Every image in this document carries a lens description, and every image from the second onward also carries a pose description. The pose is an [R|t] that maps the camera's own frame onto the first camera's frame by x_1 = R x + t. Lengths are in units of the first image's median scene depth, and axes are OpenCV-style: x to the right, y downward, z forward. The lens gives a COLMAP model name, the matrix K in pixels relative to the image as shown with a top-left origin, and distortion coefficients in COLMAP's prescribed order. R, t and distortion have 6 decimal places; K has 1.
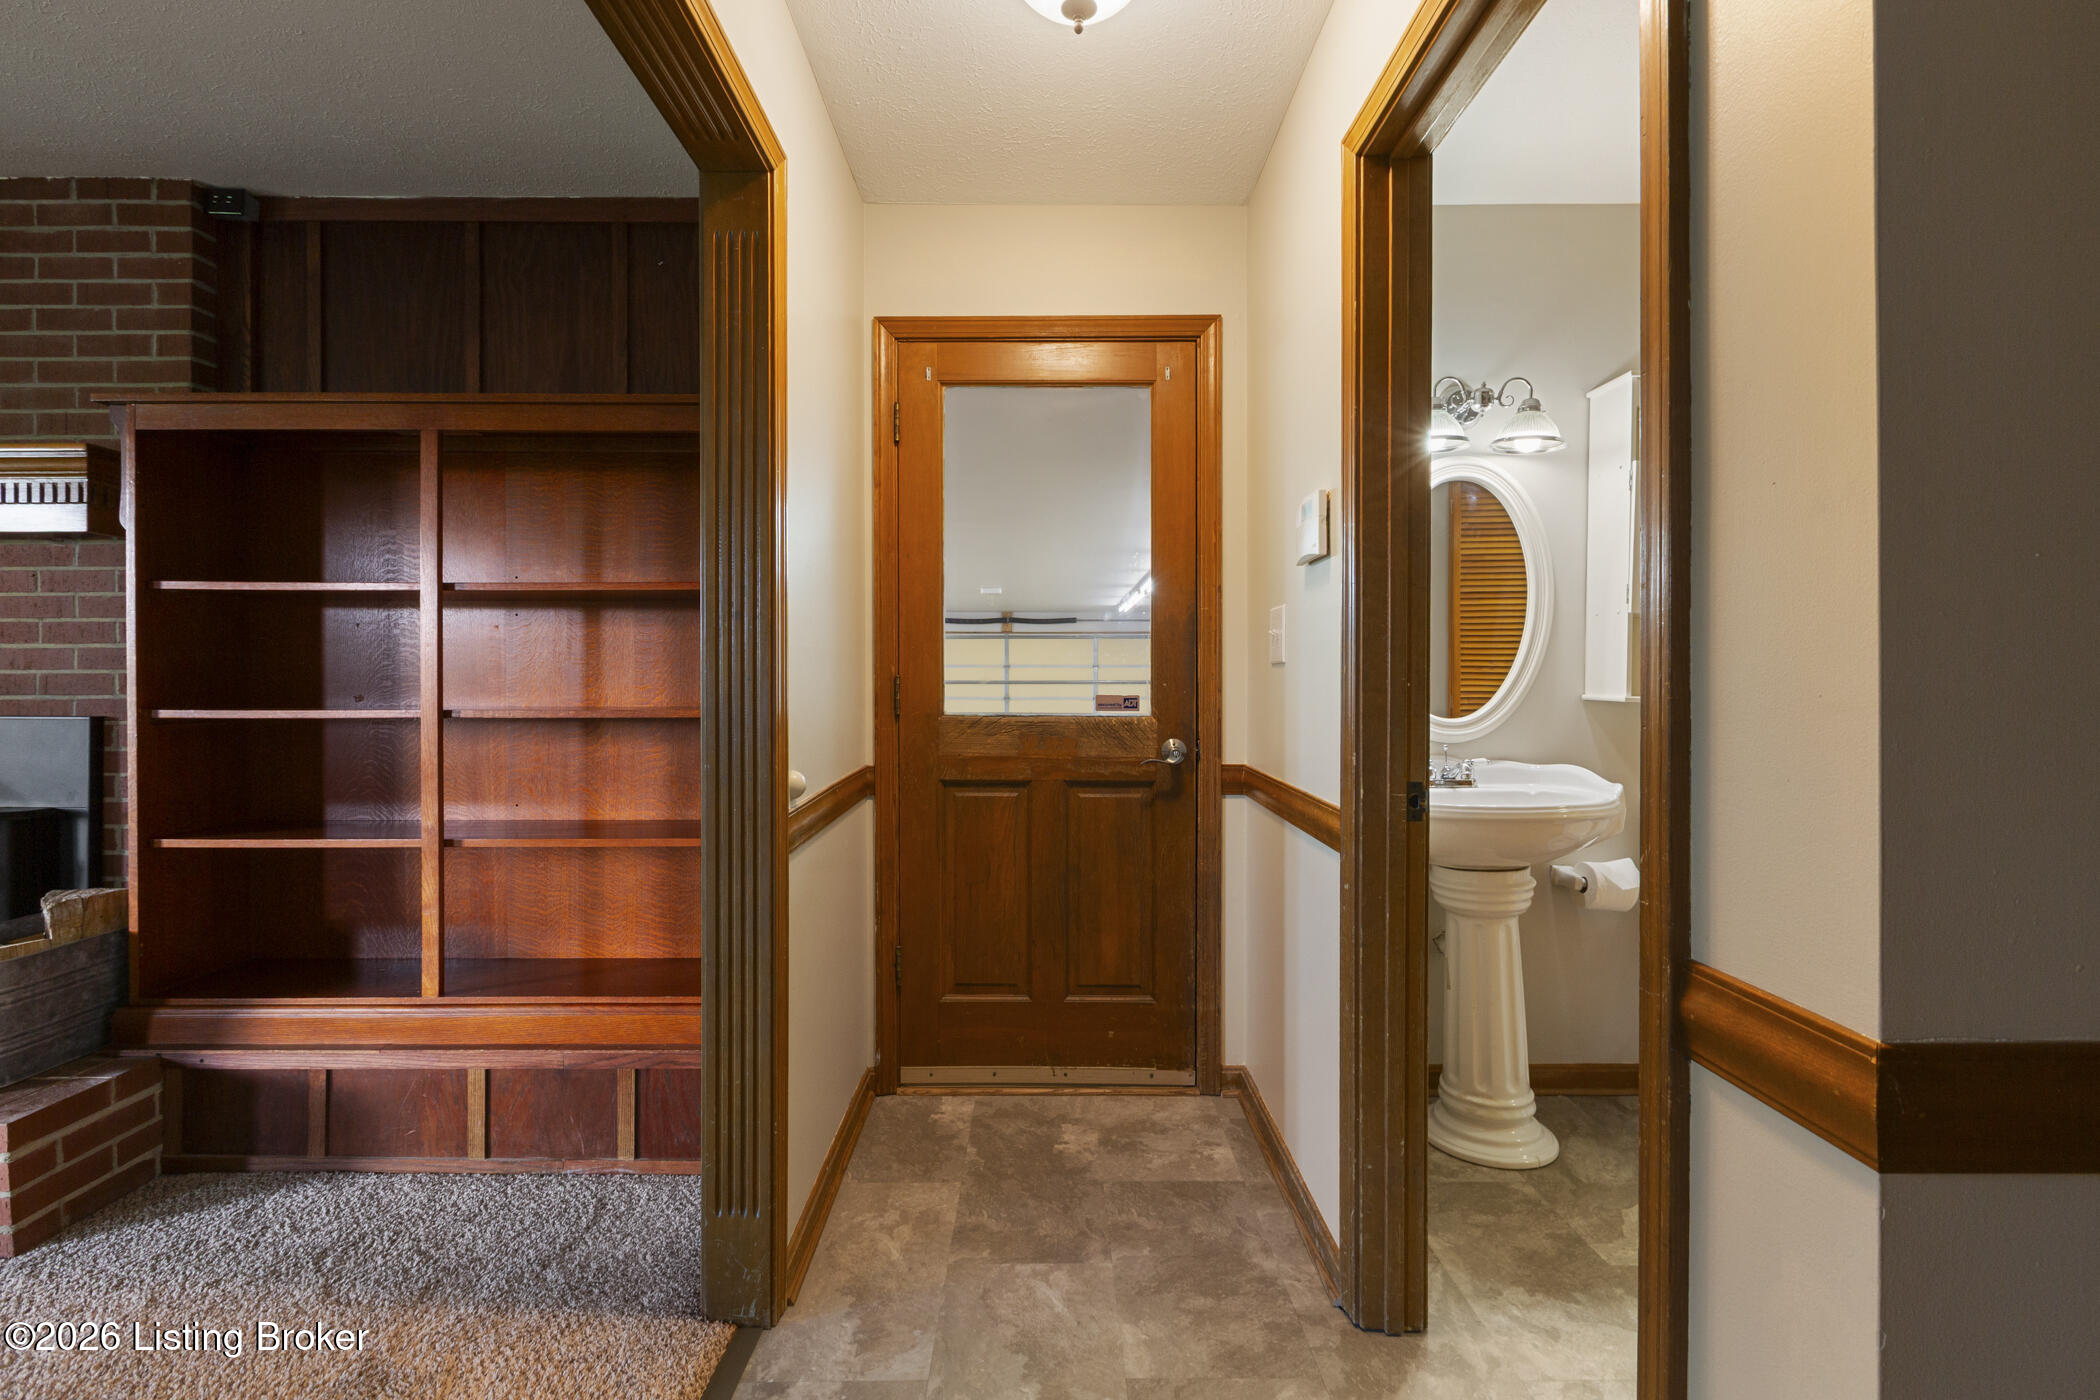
lens RADIAL K [[945.4, 0, 1043.2], [0, 945.4, 675.7], [0, 0, 1]] dist [0.001018, -0.001316]
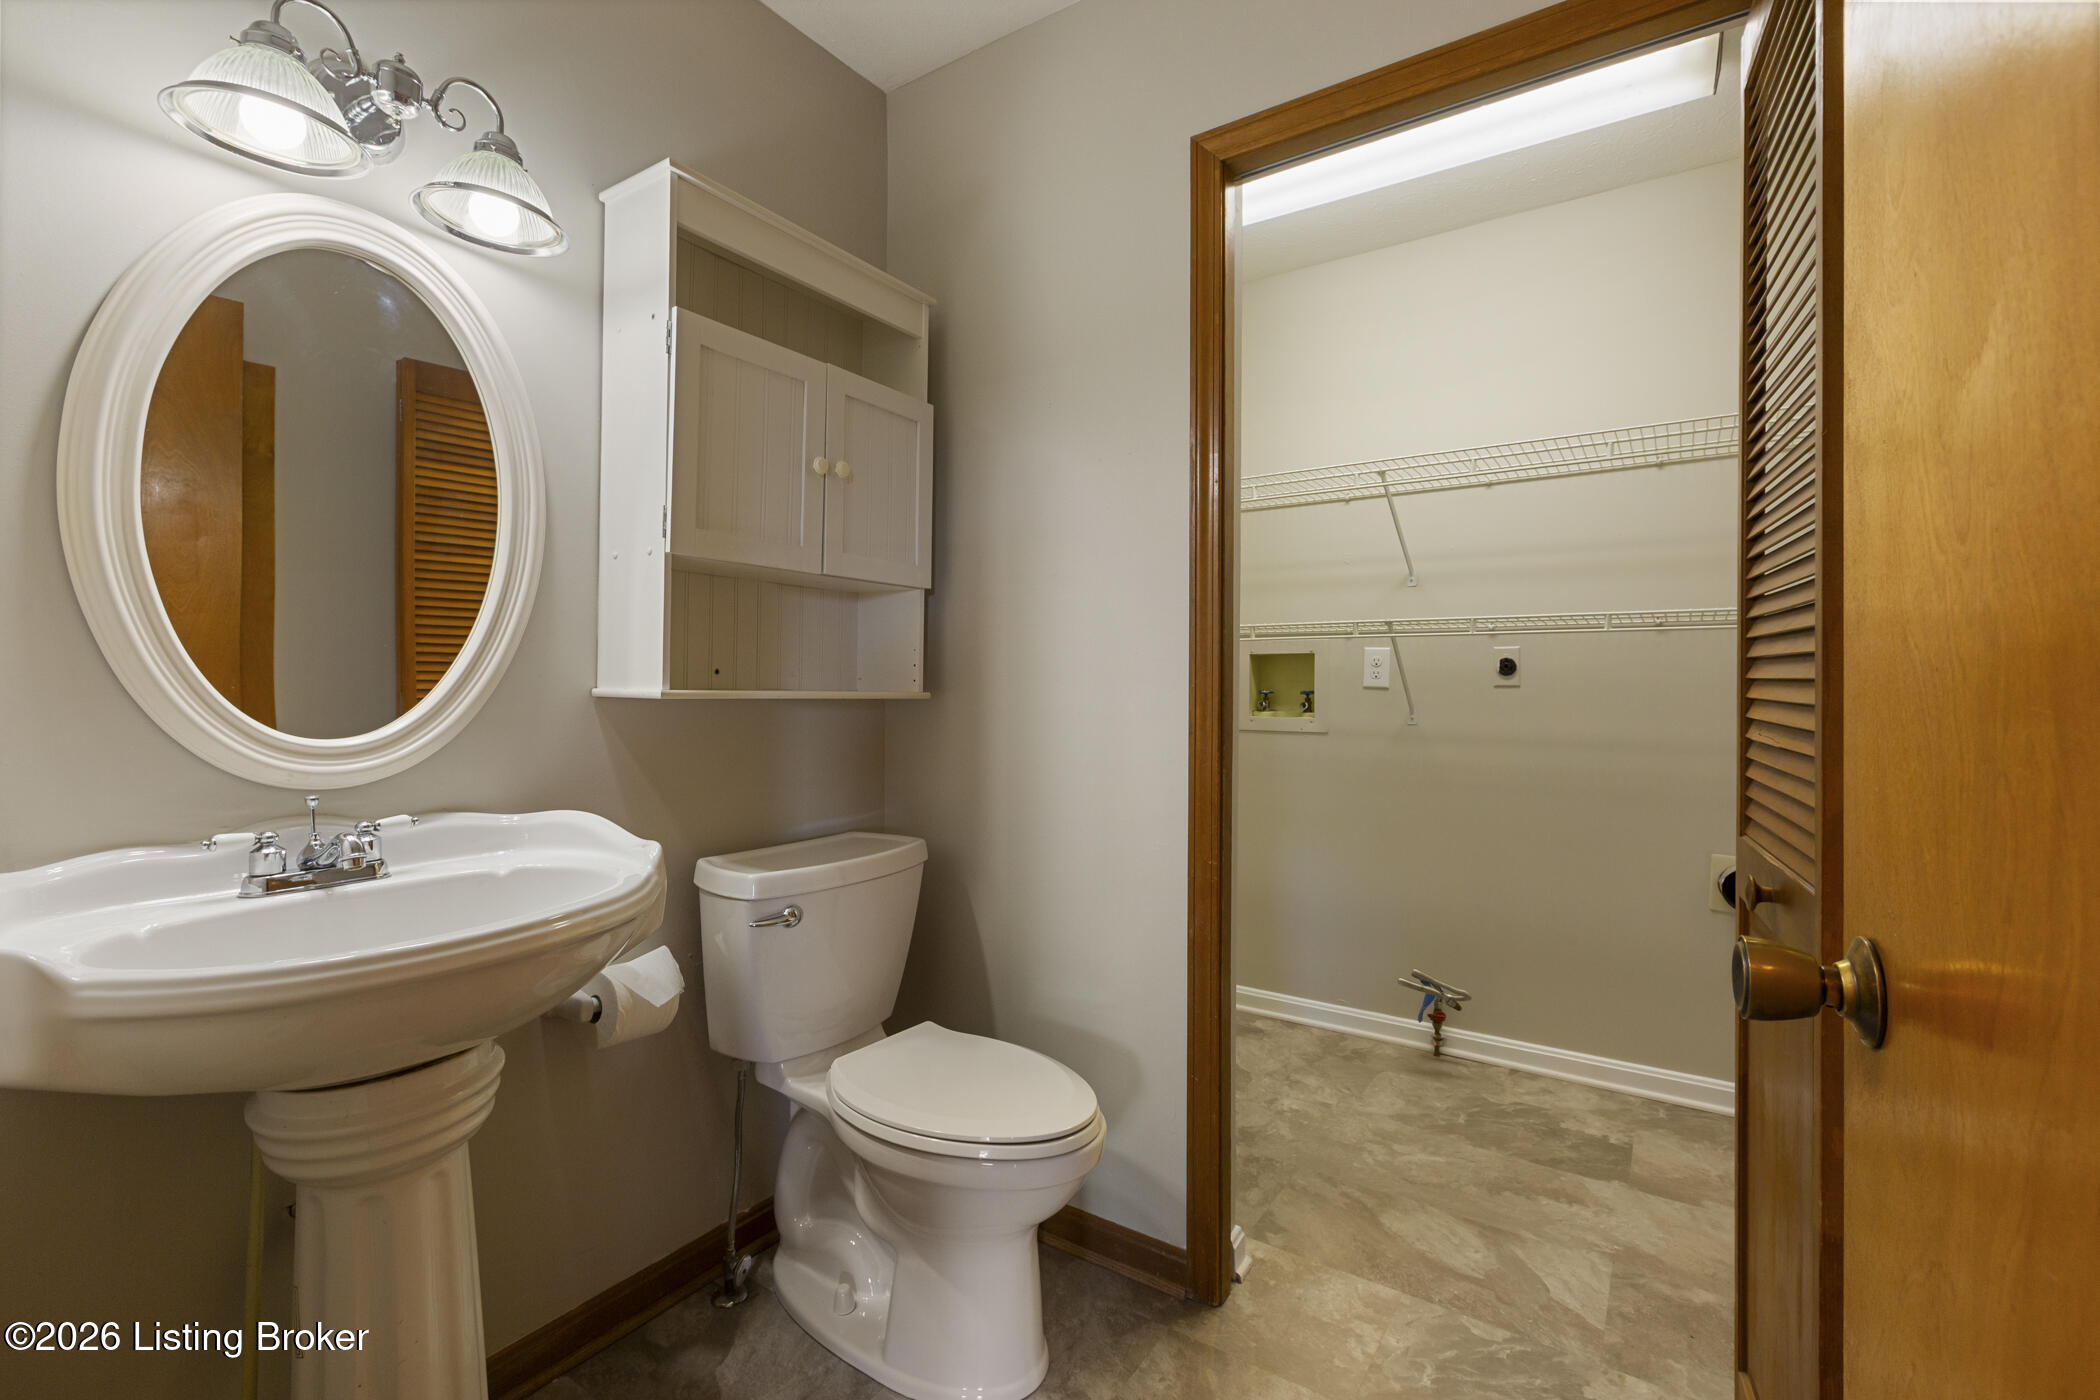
lens RADIAL K [[945.4, 0, 1043.2], [0, 945.4, 675.7], [0, 0, 1]] dist [0.001018, -0.001316]
pose [[0.573484, 0.003472, 0.819209, 0.246204], [0.003649, 0.999970, -0.006792, 0.017259], [-0.819208, 0.006884, 0.573455, 0.428731]]
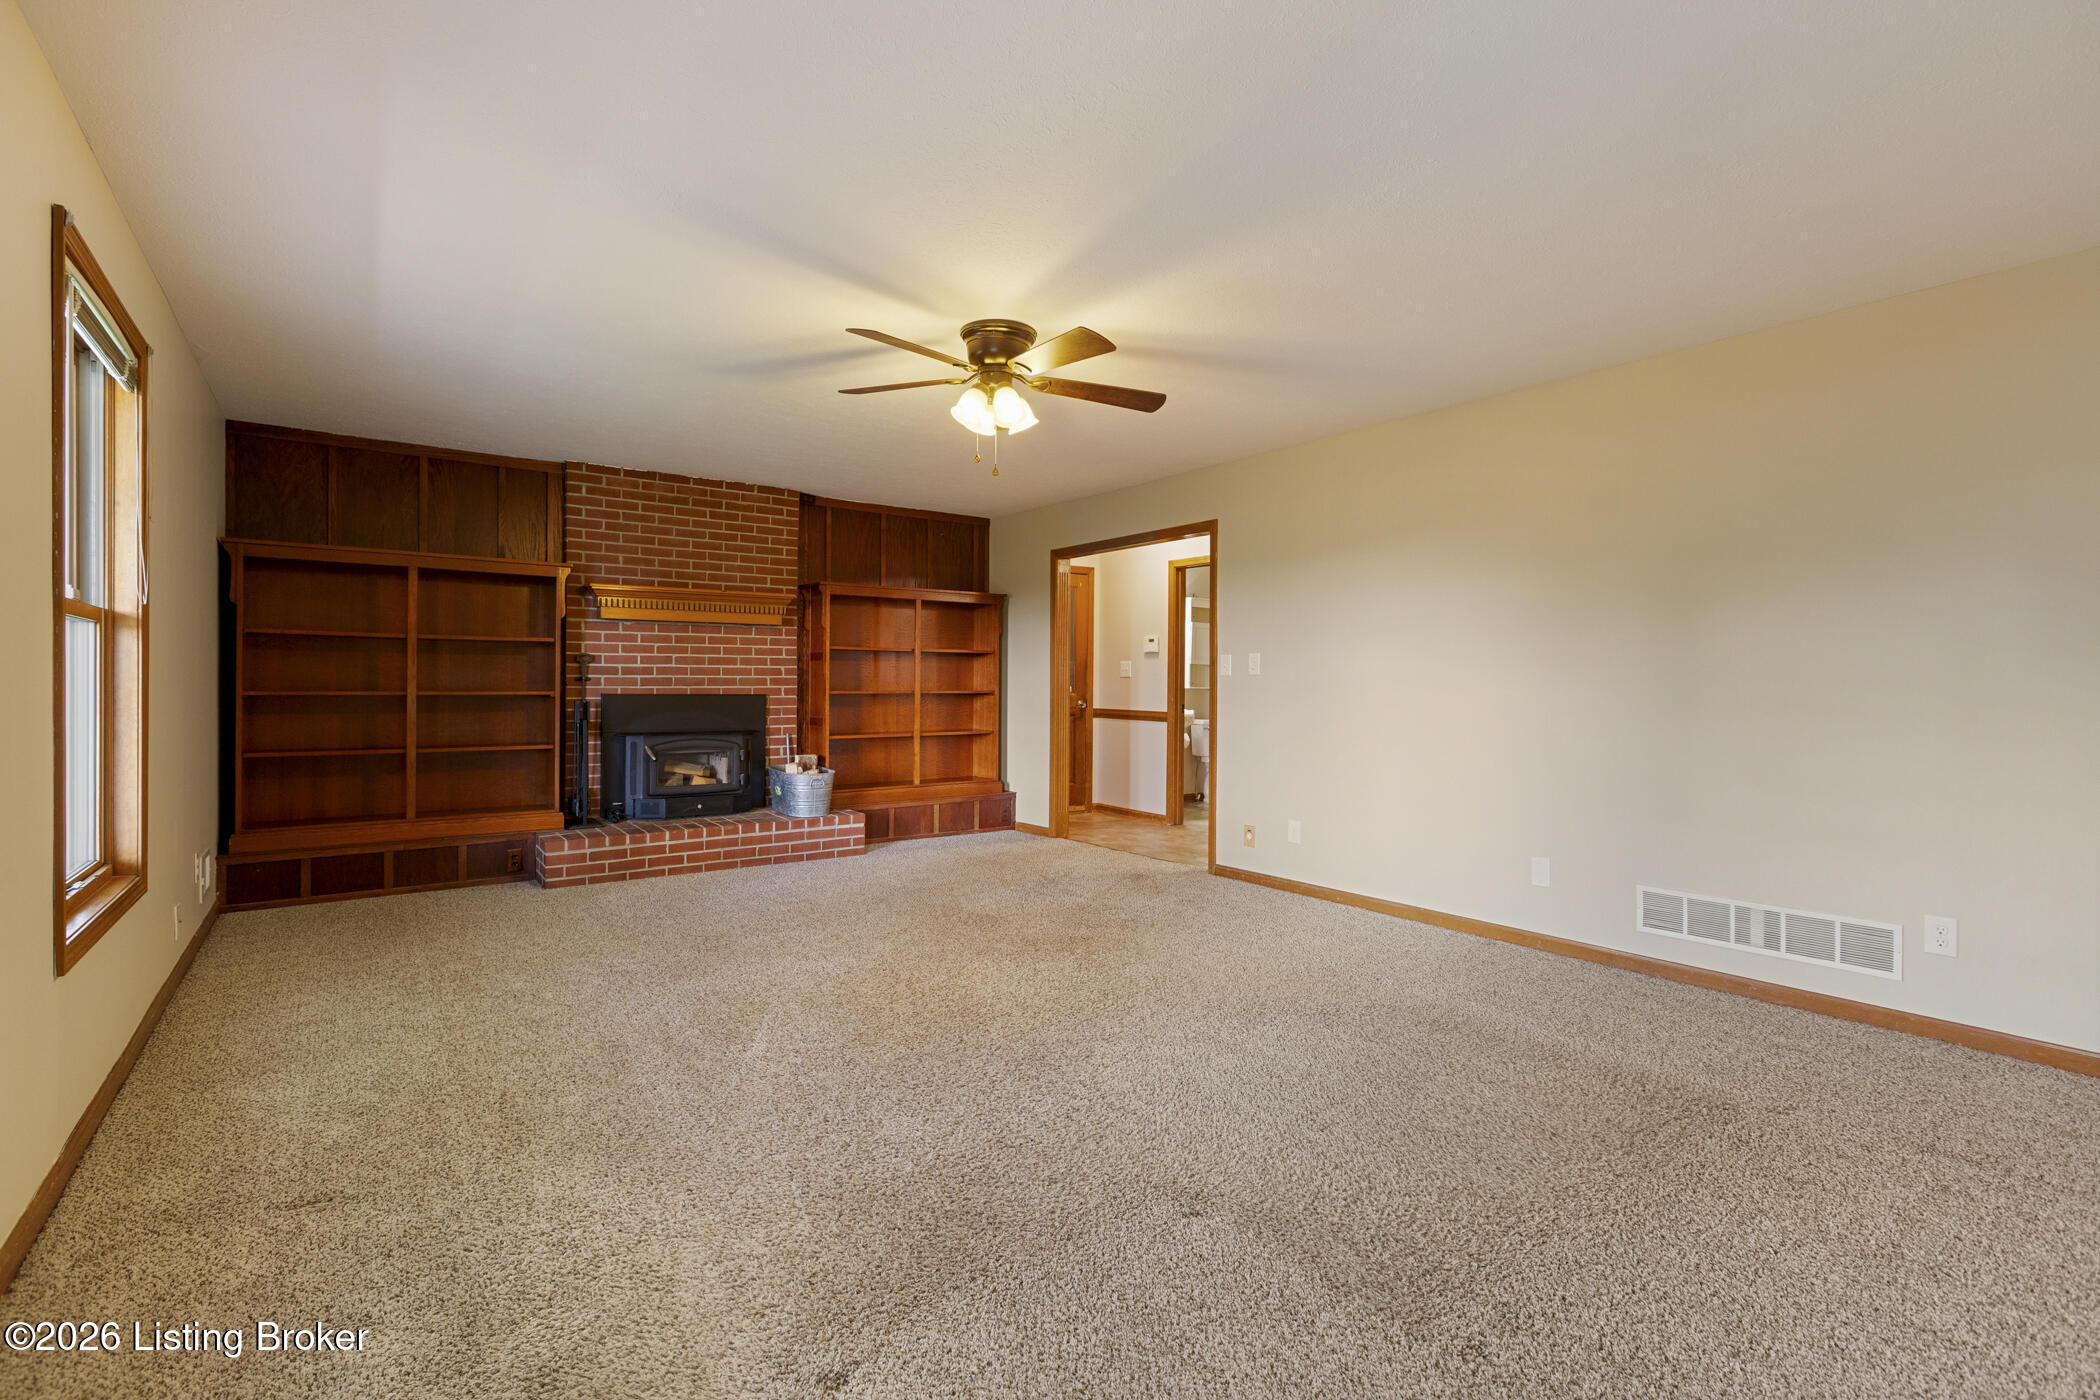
lens RADIAL K [[945.4, 0, 1043.2], [0, 945.4, 675.7], [0, 0, 1]] dist [0.001018, -0.001316]
pose [[0.809347, 0.007579, 0.587282, -3.321380], [-0.002083, 0.999947, -0.010035, 0.028540], [-0.587327, 0.006899, 0.809320, -2.680223]]
